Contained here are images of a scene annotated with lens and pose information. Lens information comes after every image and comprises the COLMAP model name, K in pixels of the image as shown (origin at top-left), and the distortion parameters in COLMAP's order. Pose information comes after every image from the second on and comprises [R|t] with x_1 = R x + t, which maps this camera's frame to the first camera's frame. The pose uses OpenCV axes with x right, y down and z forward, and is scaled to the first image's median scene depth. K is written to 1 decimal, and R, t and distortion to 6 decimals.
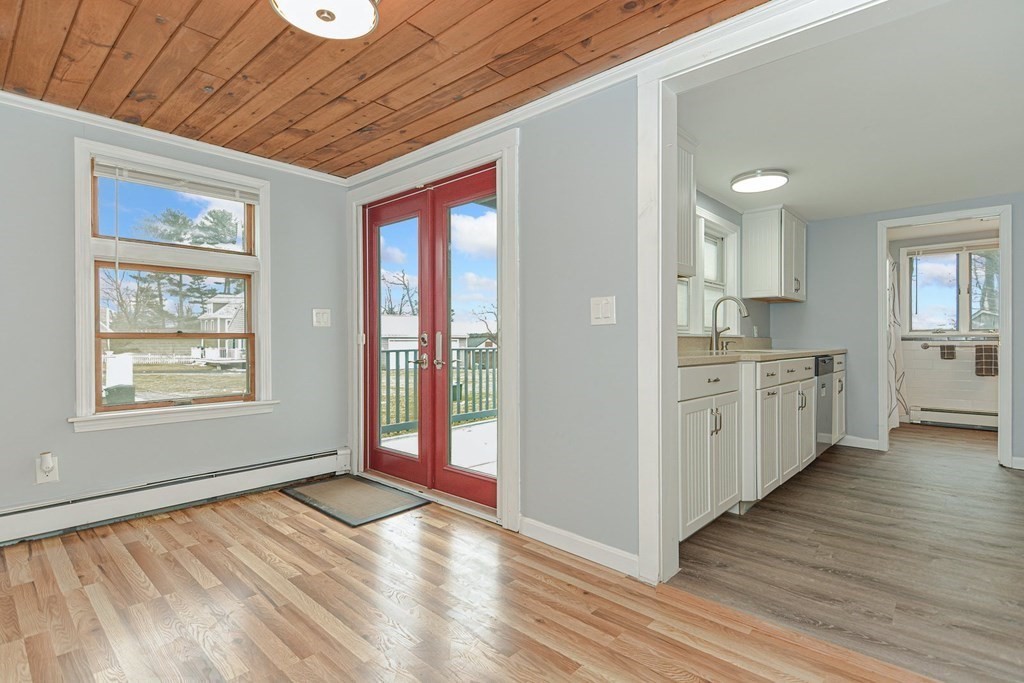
lens RADIAL K [[494.2, 0, 508.8], [0, 494.2, 337.1], [0, 0, 1]] dist [0.009394, -0.000712]
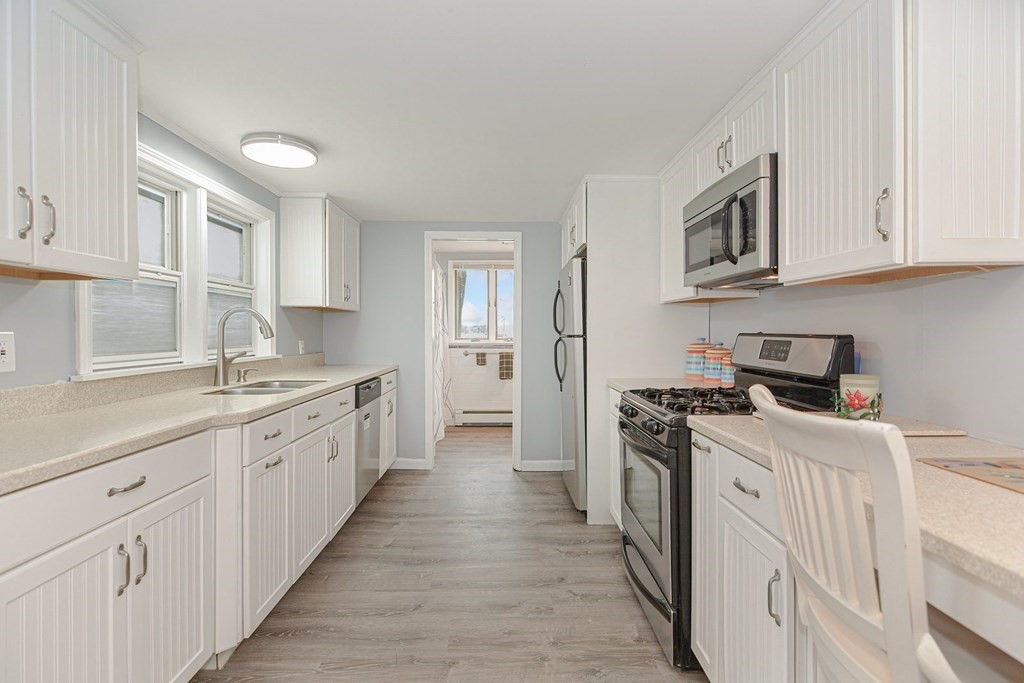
lens RADIAL K [[498.7, 0, 501.0], [0, 498.7, 335.3], [0, 0, 1]] dist [0.003131, 0.000002]
pose [[0.732226, -0.006545, 0.681031, 0.196554], [-0.004990, 0.999875, 0.014975, -0.047658], [-0.681044, -0.014363, 0.732102, 0.196239]]
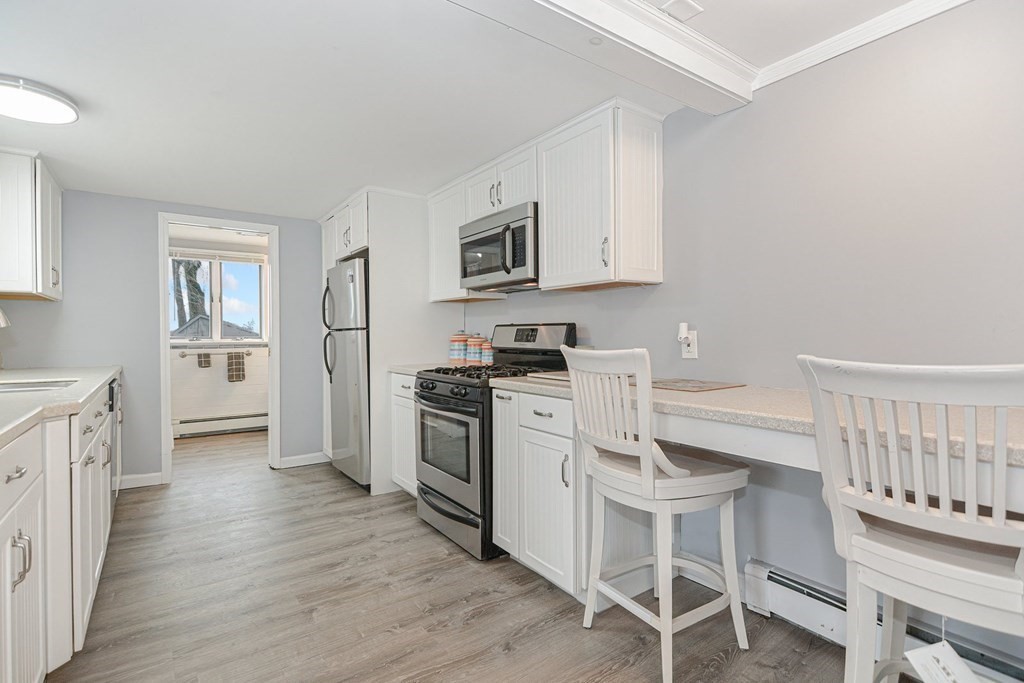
lens RADIAL K [[510.5, 0, 509.0], [0, 510.5, 342.2], [0, 0, 1]] dist [0.000016, -0.002256]
pose [[0.205812, -0.014684, 0.978481, 0.019527], [-0.003528, 0.999870, 0.015747, -0.029020], [-0.978585, -0.006693, 0.205733, 0.245082]]
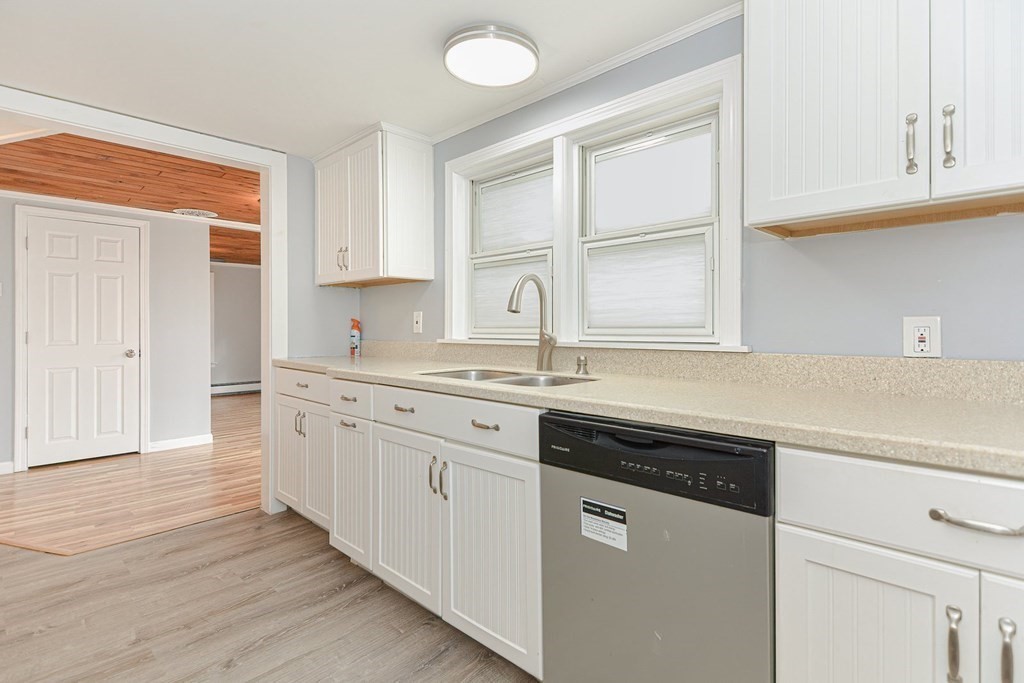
lens RADIAL K [[503.2, 0, 514.7], [0, 503.2, 326.3], [0, 0, 1]] dist [0.002132, 0.000184]
pose [[-0.013743, -0.001800, -0.999904, 0.852681], [0.010349, 0.999945, -0.001942, -0.019893], [0.999852, -0.010374, -0.013724, 0.839149]]
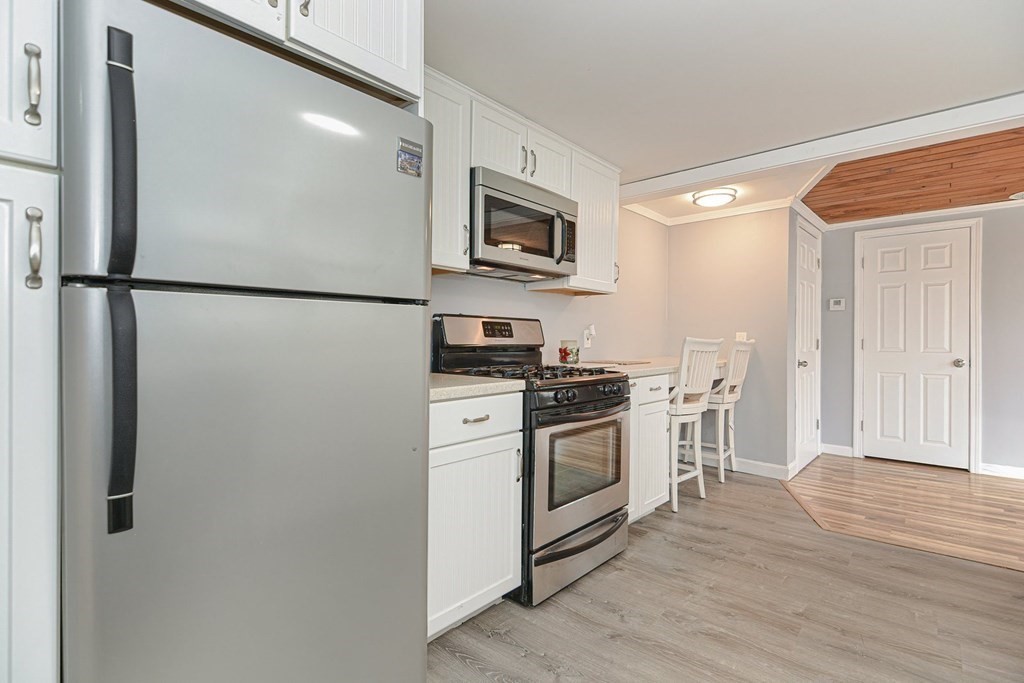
lens RADIAL K [[496.2, 0, 518.2], [0, 496.2, 340.3], [0, 0, 1]] dist [0.001709, -0.000296]
pose [[-0.999206, -0.001422, -0.039827, 0.717948], [-0.001195, 0.999983, -0.005731, -0.011473], [0.039835, -0.005679, -0.999190, 0.961240]]
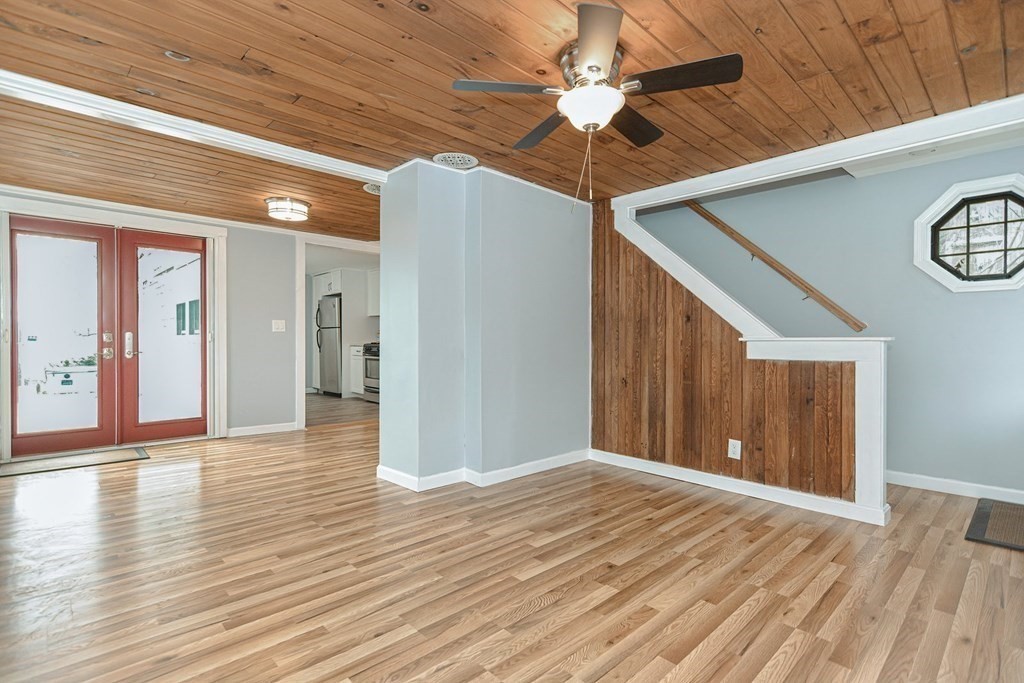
lens RADIAL K [[496.2, 0, 518.2], [0, 496.2, 340.3], [0, 0, 1]] dist [0.001709, -0.000296]
pose [[0.048774, -0.006395, 0.998789, -1.190321], [-0.011098, 0.999914, 0.006944, -0.007184], [-0.998748, -0.011423, 0.048699, -0.166700]]
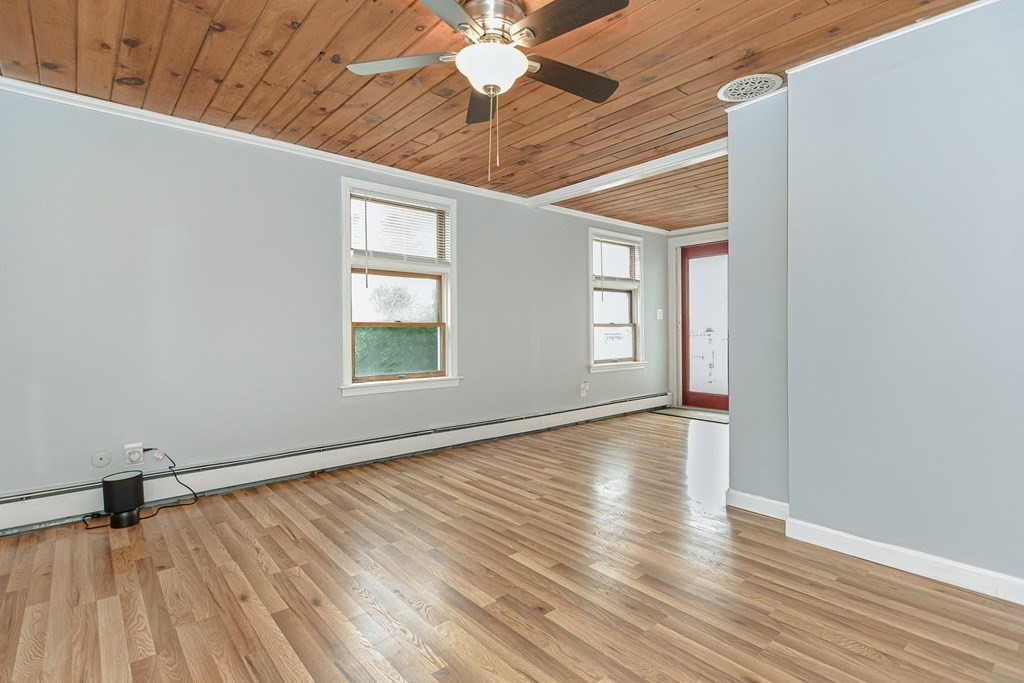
lens RADIAL K [[496.2, 0, 518.2], [0, 496.2, 340.3], [0, 0, 1]] dist [0.001709, -0.000296]
pose [[0.995774, -0.000205, -0.091841, -0.628687], [0.003009, 0.999533, 0.030400, -0.003081], [0.091792, -0.030548, 0.995310, -0.664141]]
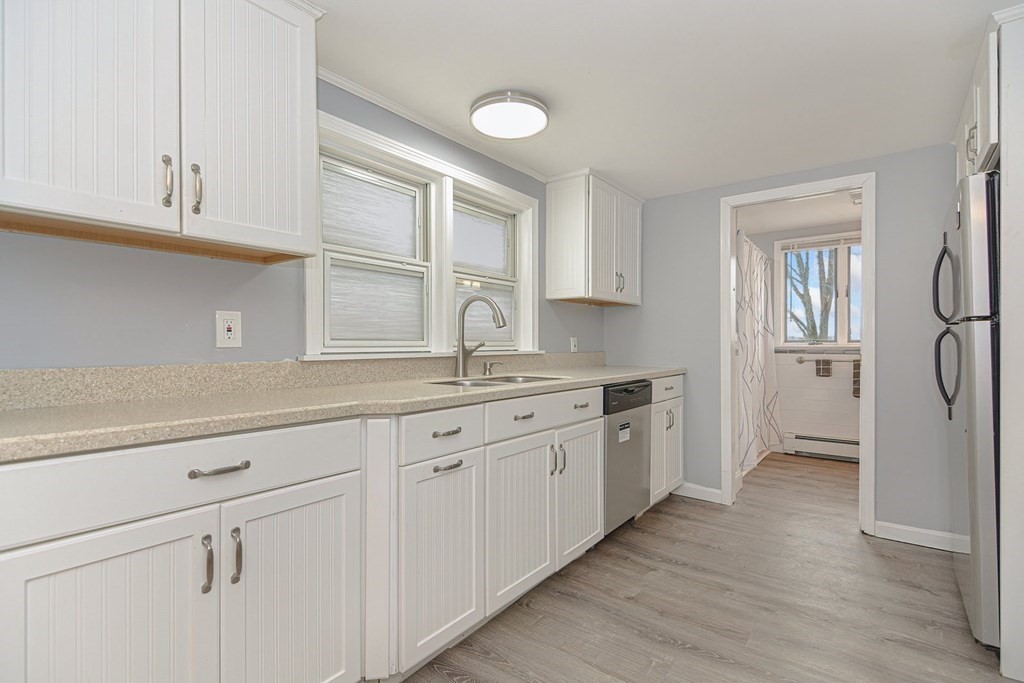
lens RADIAL K [[485.1, 0, 513.0], [0, 485.1, 343.7], [0, 0, 1]] dist [0.015845, -0.011029]
pose [[0.996238, 0.000158, 0.086664, 0.369270], [-0.000975, 0.999956, 0.009377, -0.020577], [-0.086659, -0.009426, 0.996193, 0.297604]]
